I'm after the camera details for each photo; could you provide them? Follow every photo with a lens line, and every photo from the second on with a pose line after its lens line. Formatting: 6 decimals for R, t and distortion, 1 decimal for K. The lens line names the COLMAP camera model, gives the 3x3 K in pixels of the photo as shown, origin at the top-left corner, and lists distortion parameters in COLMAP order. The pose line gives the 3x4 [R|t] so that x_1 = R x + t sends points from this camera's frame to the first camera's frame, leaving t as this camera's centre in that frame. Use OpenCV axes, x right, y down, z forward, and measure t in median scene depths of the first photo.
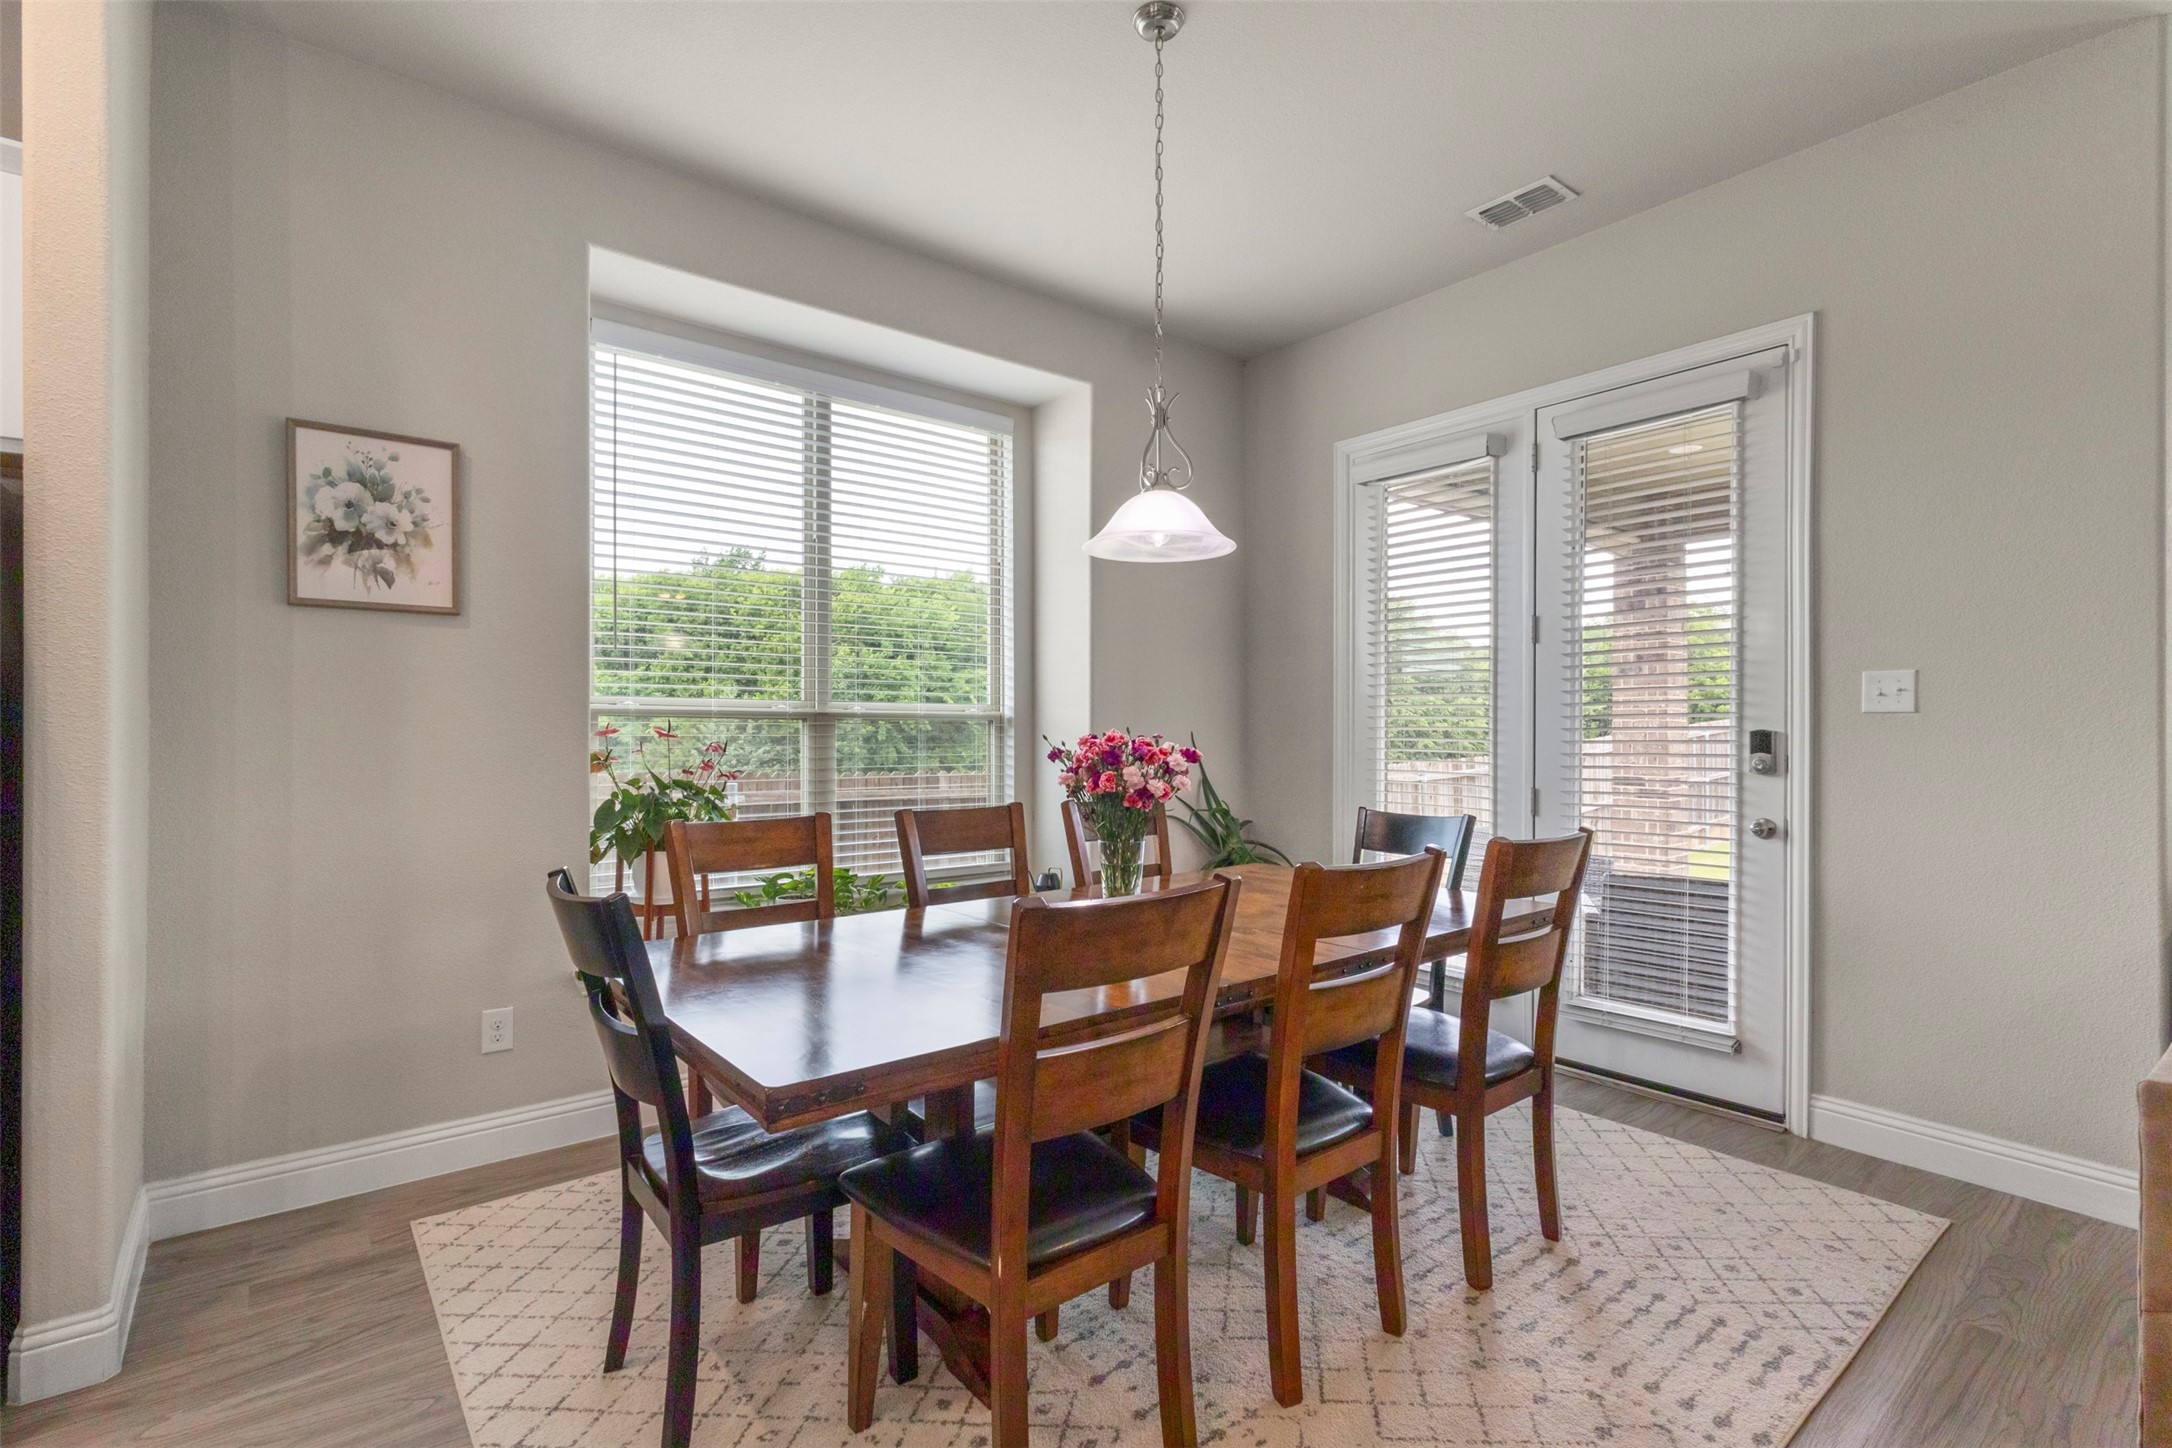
lens RADIAL K [[1006.7, 0, 1076.2], [0, 1006.7, 729.9], [0, 0, 1]] dist [0.002043, 0.001460]
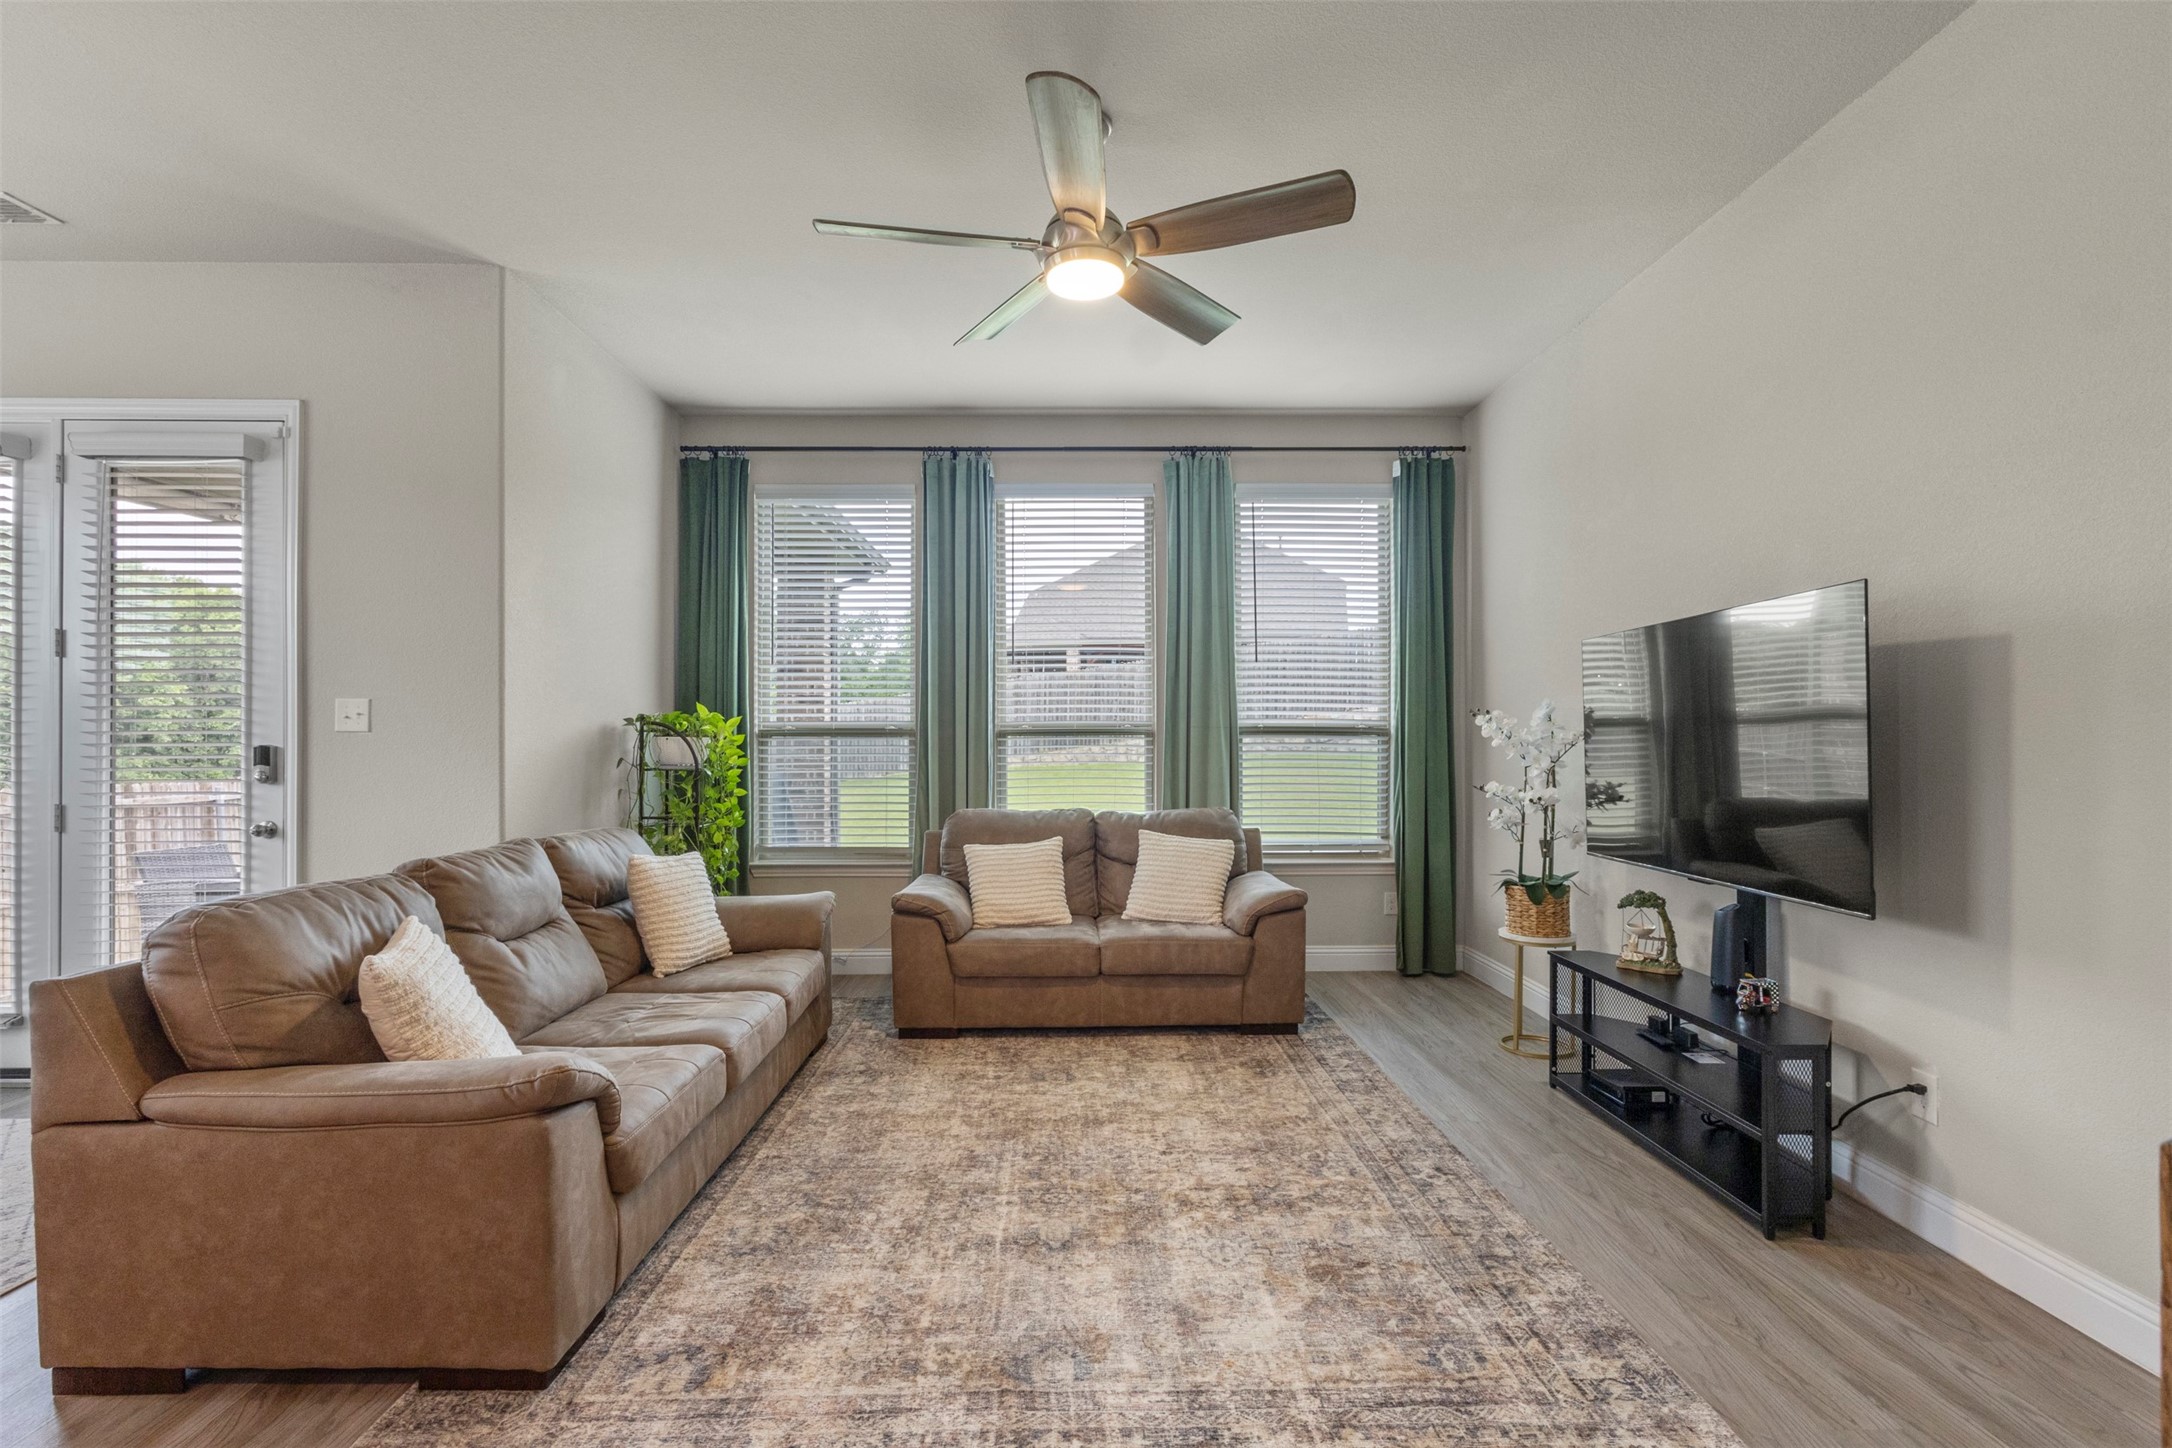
lens RADIAL K [[1006.7, 0, 1084.7], [0, 1006.7, 743.3], [0, 0, 1]] dist [0.002043, 0.001460]
pose [[0.606724, -0.002893, 0.794907, 0.374423], [0.002246, 0.999996, 0.001925, -0.002997], [-0.794909, 0.000618, 0.606728, -0.530291]]
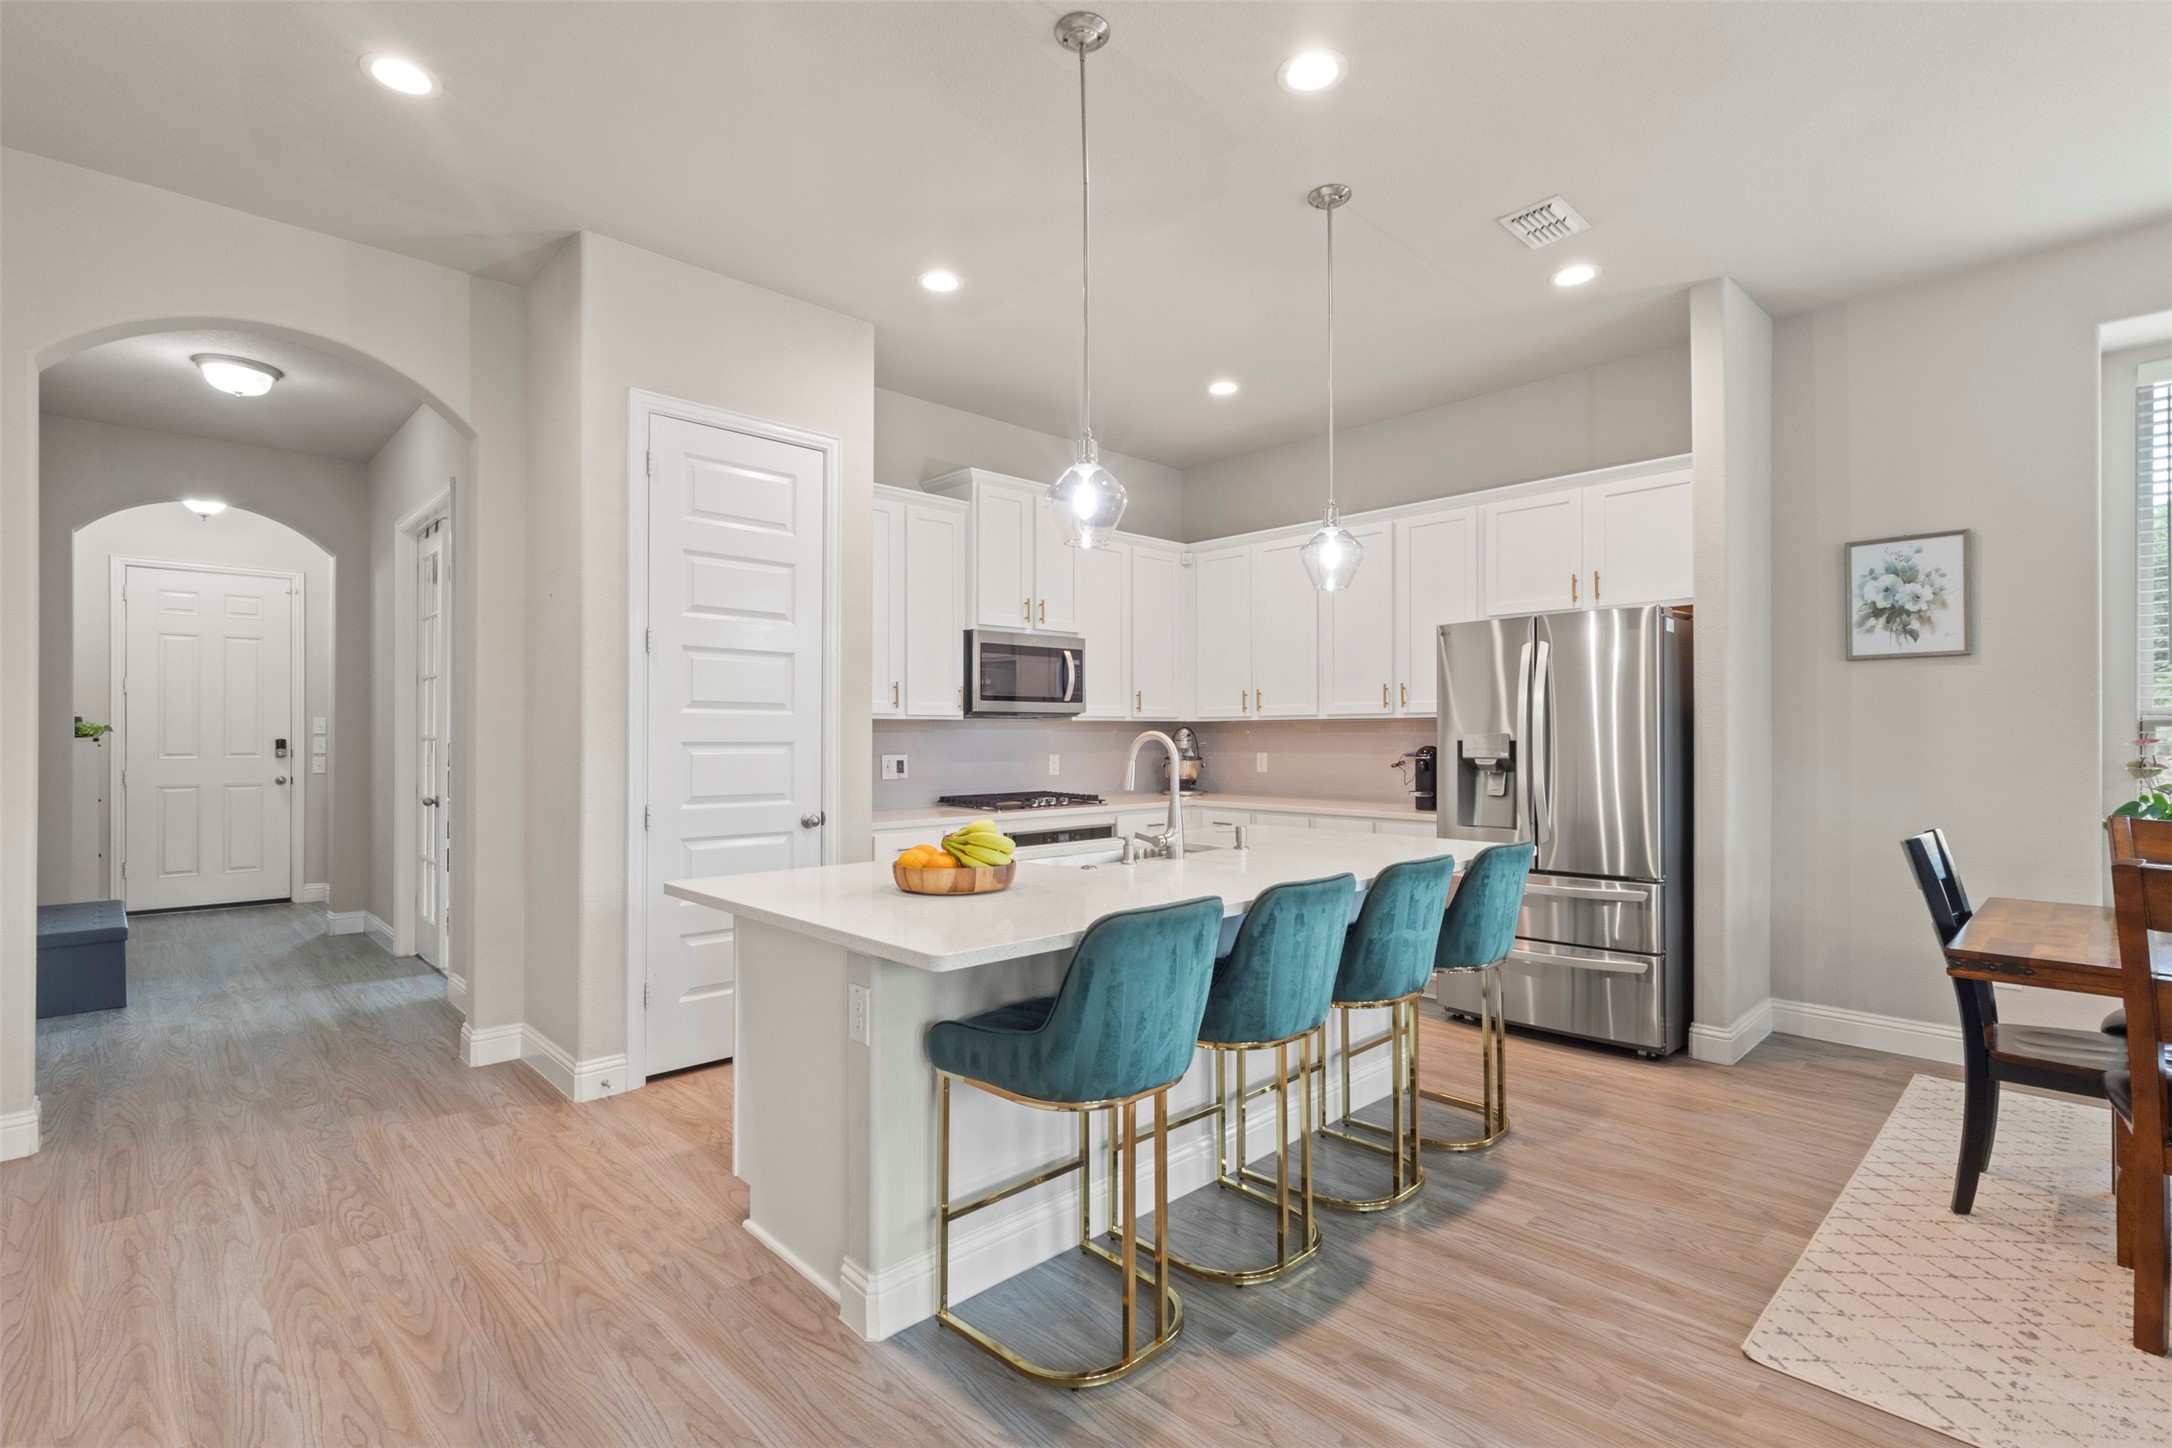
lens RADIAL K [[1006.7, 0, 1080.3], [0, 1006.7, 734.6], [0, 0, 1]] dist [0.002043, 0.001460]
pose [[0.090994, -0.004858, -0.995840, 0.639064], [0.001927, 0.999987, -0.004702, -0.003015], [0.995850, -0.001491, 0.091002, -0.319265]]
